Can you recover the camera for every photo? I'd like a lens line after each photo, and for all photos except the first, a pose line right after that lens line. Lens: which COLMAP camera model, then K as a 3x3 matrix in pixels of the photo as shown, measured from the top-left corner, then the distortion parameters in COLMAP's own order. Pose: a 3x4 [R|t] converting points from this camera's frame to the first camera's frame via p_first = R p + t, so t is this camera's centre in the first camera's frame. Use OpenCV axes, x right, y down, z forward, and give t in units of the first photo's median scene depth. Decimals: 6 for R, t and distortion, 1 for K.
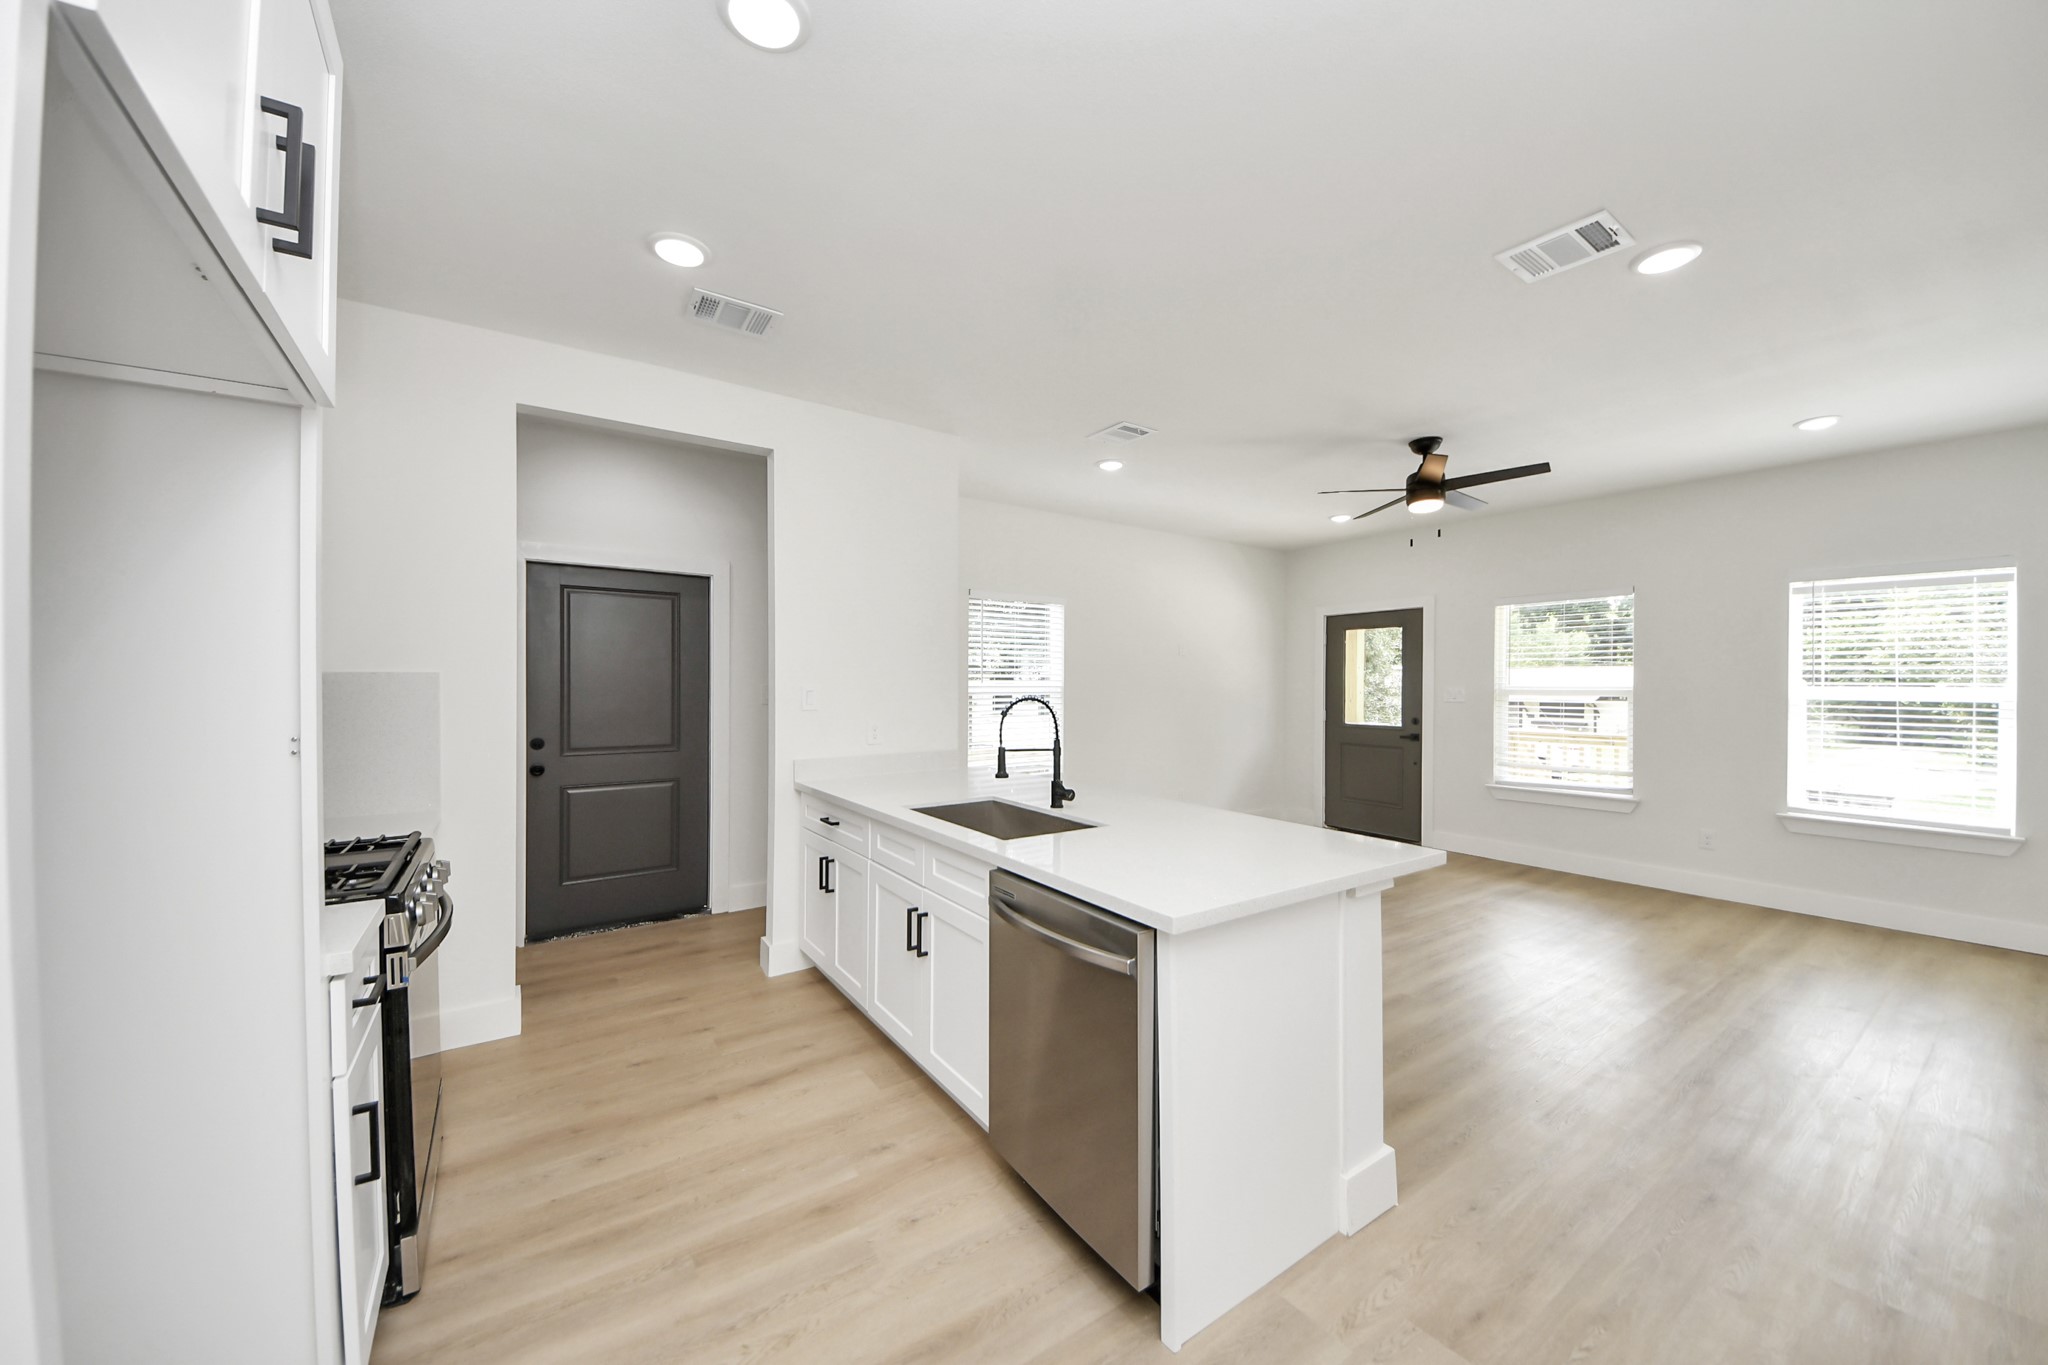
lens RADIAL K [[744.2, 0, 1019.7], [0, 744.2, 679.8], [0, 0, 1]] dist [-0.000583, -0.006843]
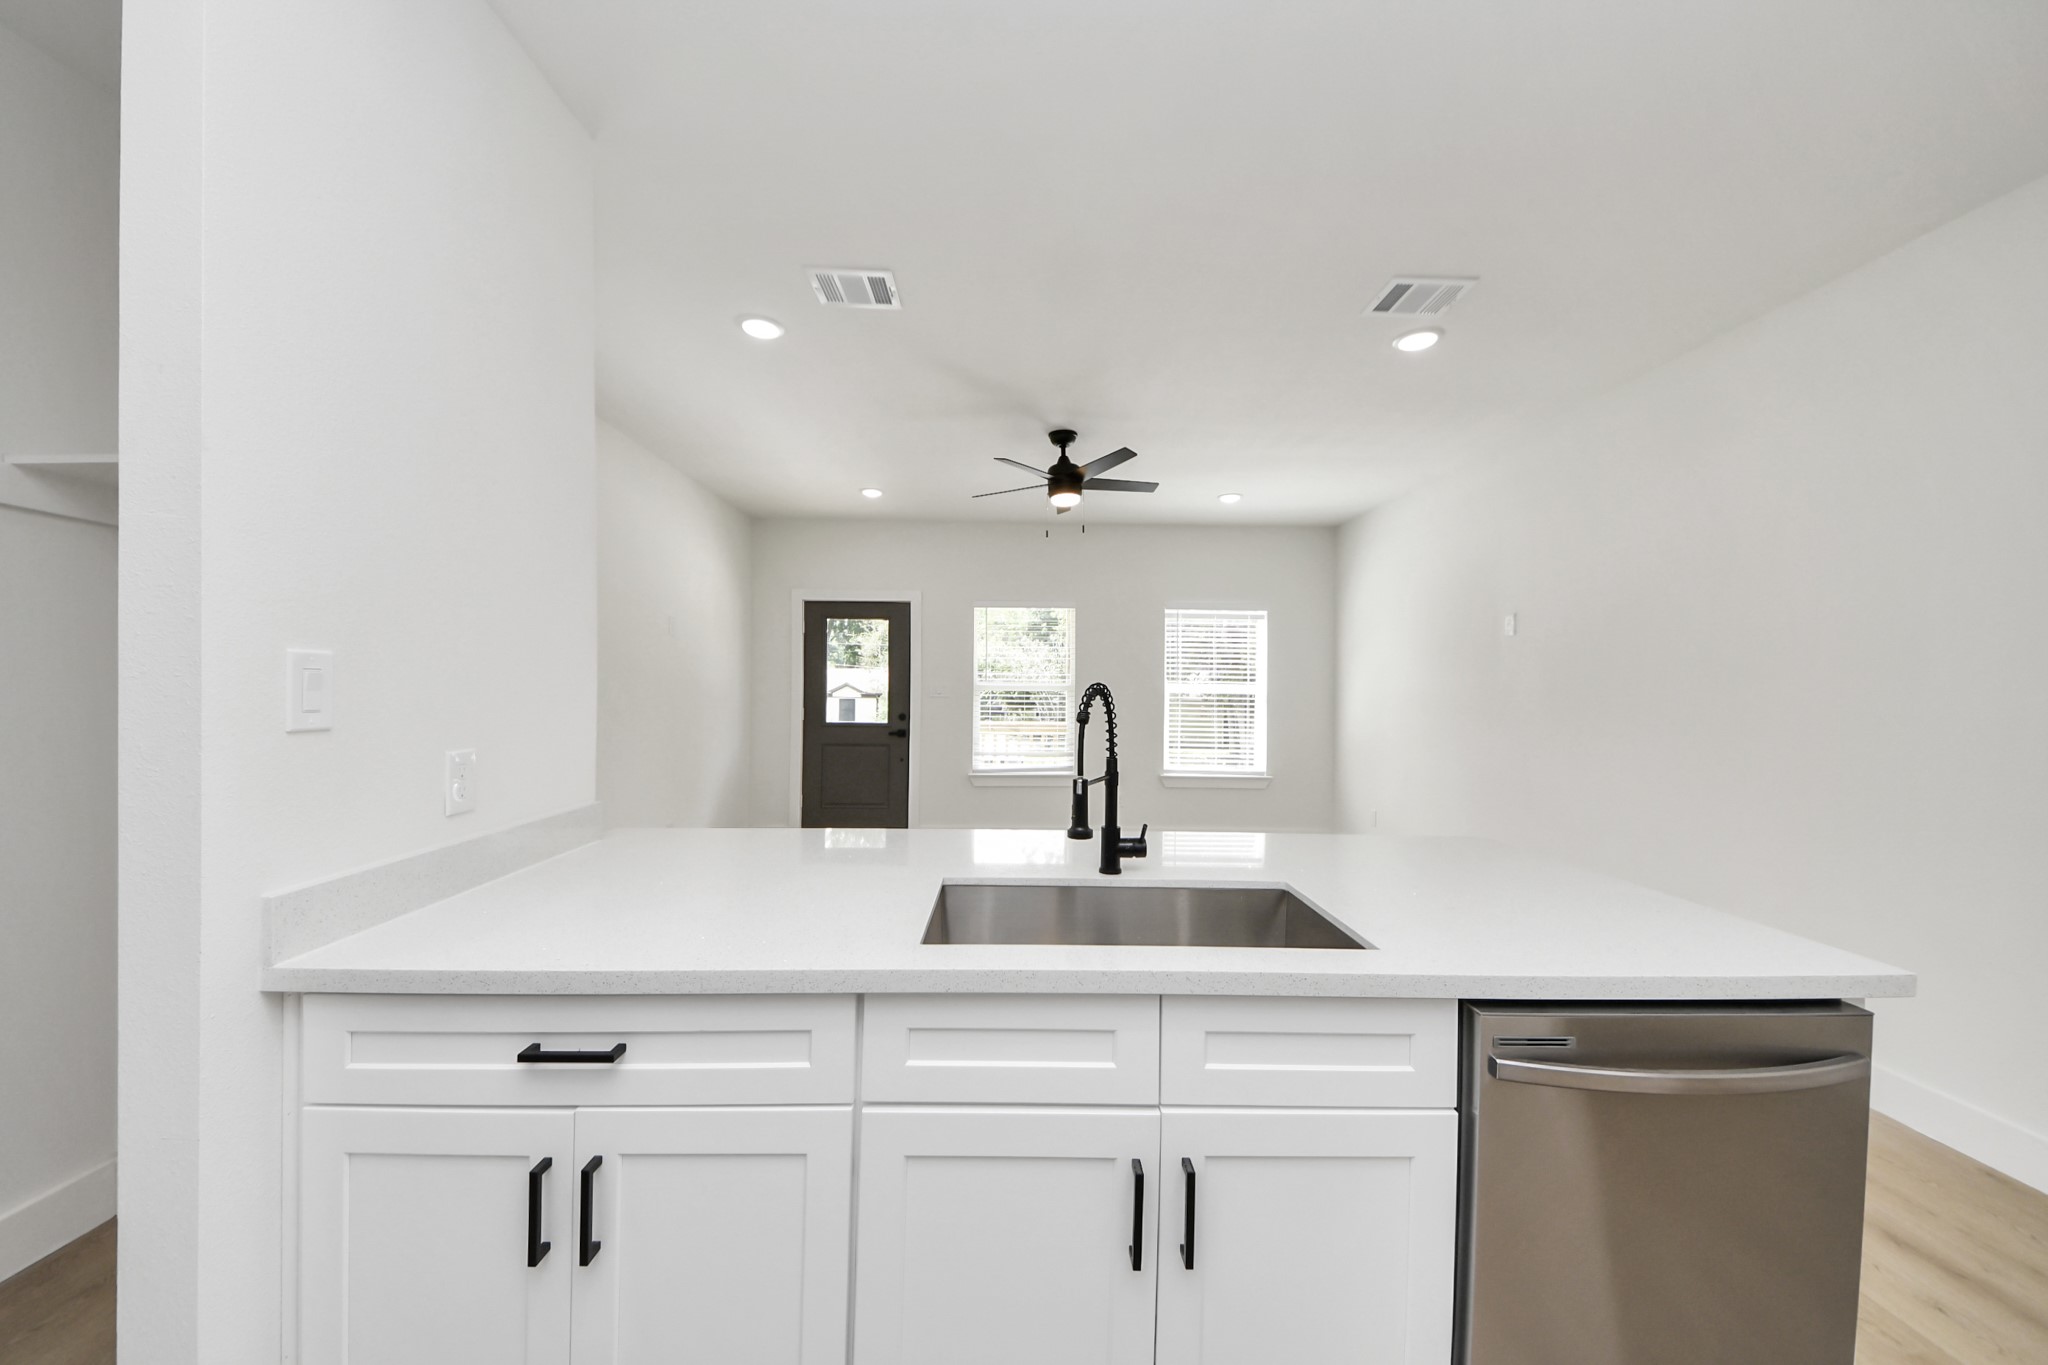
lens RADIAL K [[759.2, 0, 1024.7], [0, 759.2, 700.4], [0, 0, 1]] dist [0.028953, -0.000077]
pose [[0.533259, -0.012248, 0.845864, -0.247182], [-0.013086, 0.999656, 0.022725, 0.009295], [-0.845851, -0.023187, 0.532915, 0.354568]]
